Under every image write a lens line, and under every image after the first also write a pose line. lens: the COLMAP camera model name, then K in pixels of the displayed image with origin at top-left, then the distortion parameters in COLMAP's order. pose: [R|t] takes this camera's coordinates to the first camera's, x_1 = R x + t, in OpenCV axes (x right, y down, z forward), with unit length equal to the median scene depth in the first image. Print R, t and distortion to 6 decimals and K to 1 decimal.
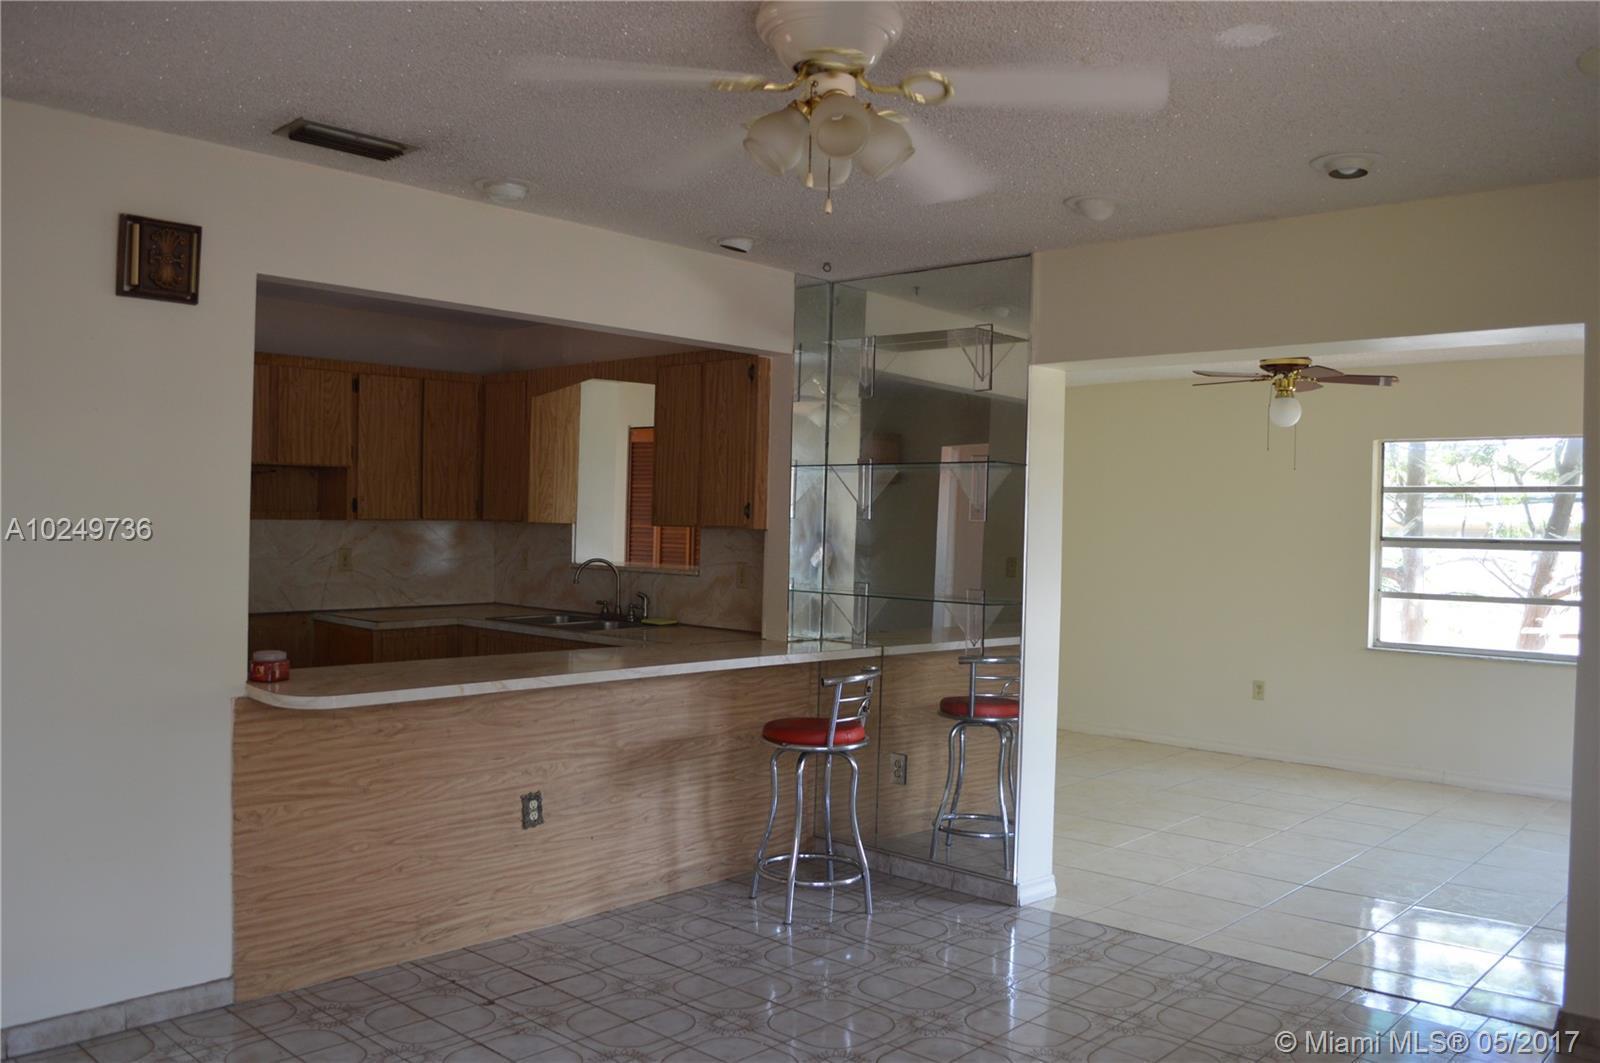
lens RADIAL K [[1306.5, 0, 800.0], [0, 1306.5, 531.5], [0, 0, 1]] dist [-0.066186, 0.001219]
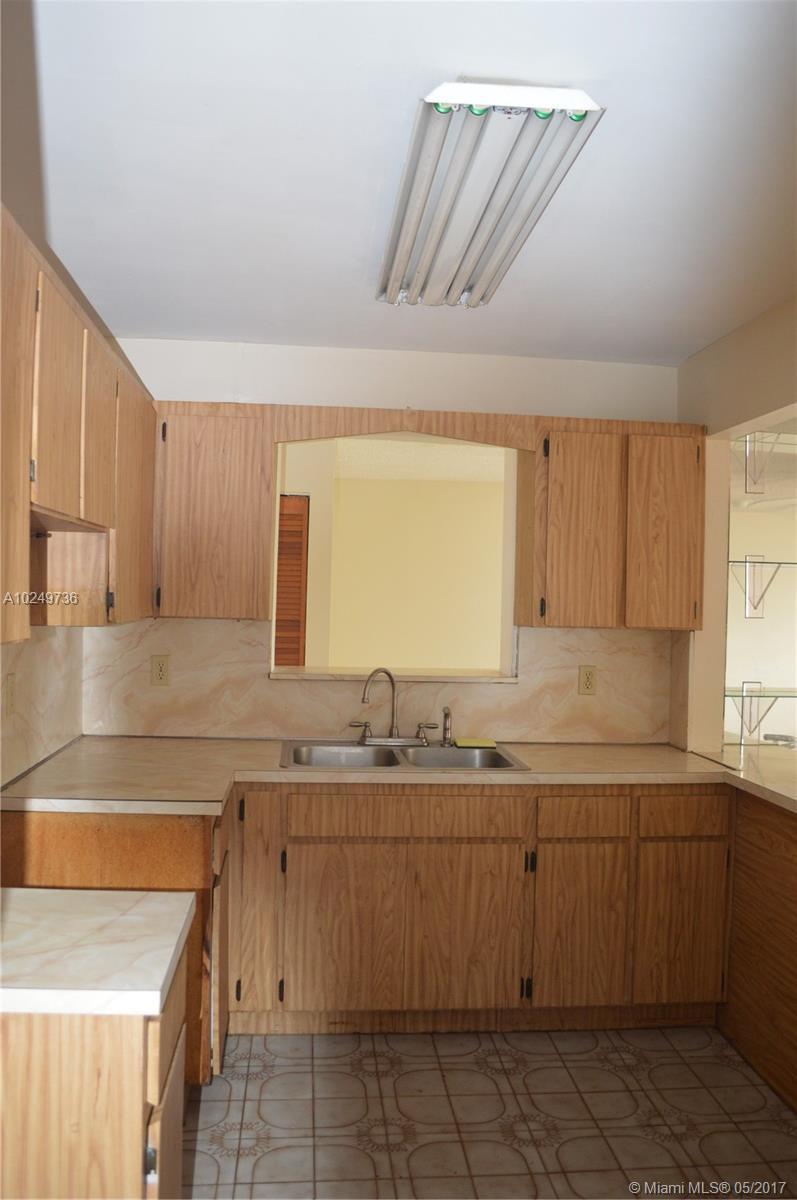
lens RADIAL K [[979.9, 0, 398.5], [0, 979.9, 600.0], [0, 0, 1]] dist [-0.066186, 0.001219]
pose [[0.669819, 0.000654, 0.742524, -0.572104], [-0.001130, 0.999999, 0.000139, -0.019265], [-0.742523, -0.000932, 0.669820, 0.601184]]
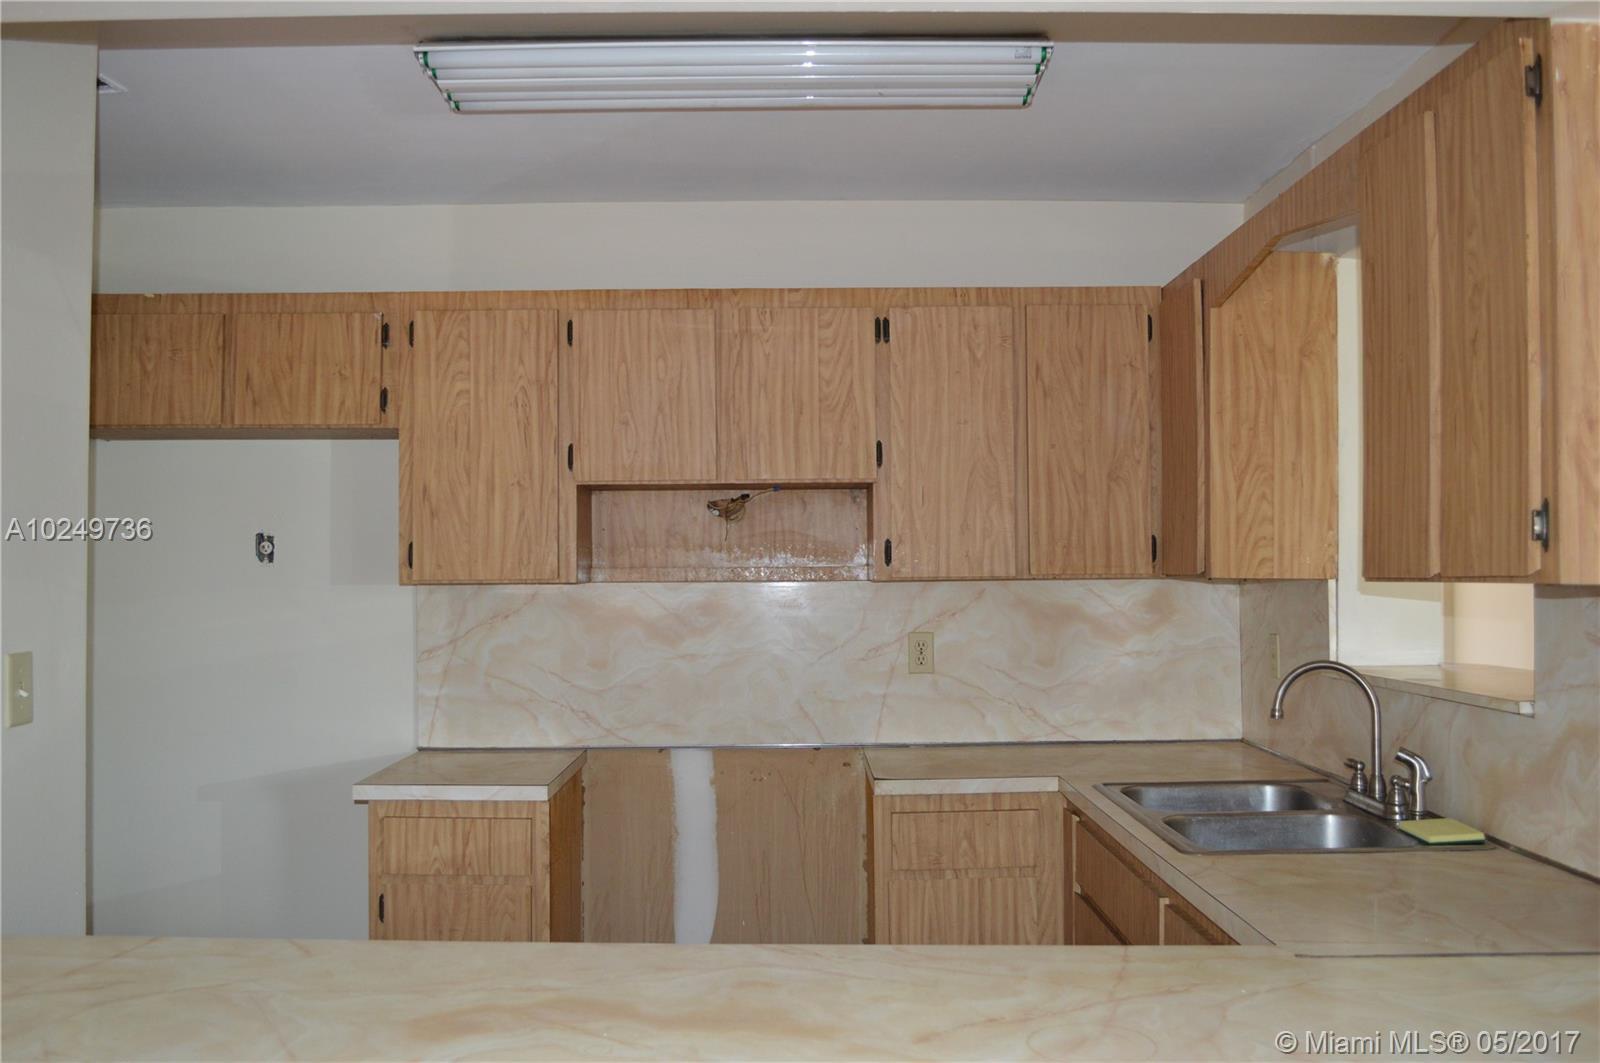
lens RADIAL K [[1511.8, 0, 800.0], [0, 1511.8, 531.5], [0, 0, 1]] dist [-0.008886, -0.004743]
pose [[0.684293, -0.044353, -0.727857, 0.085305], [0.012383, 0.998711, -0.049216, 0.001218], [0.729102, 0.024665, 0.683961, 0.534338]]
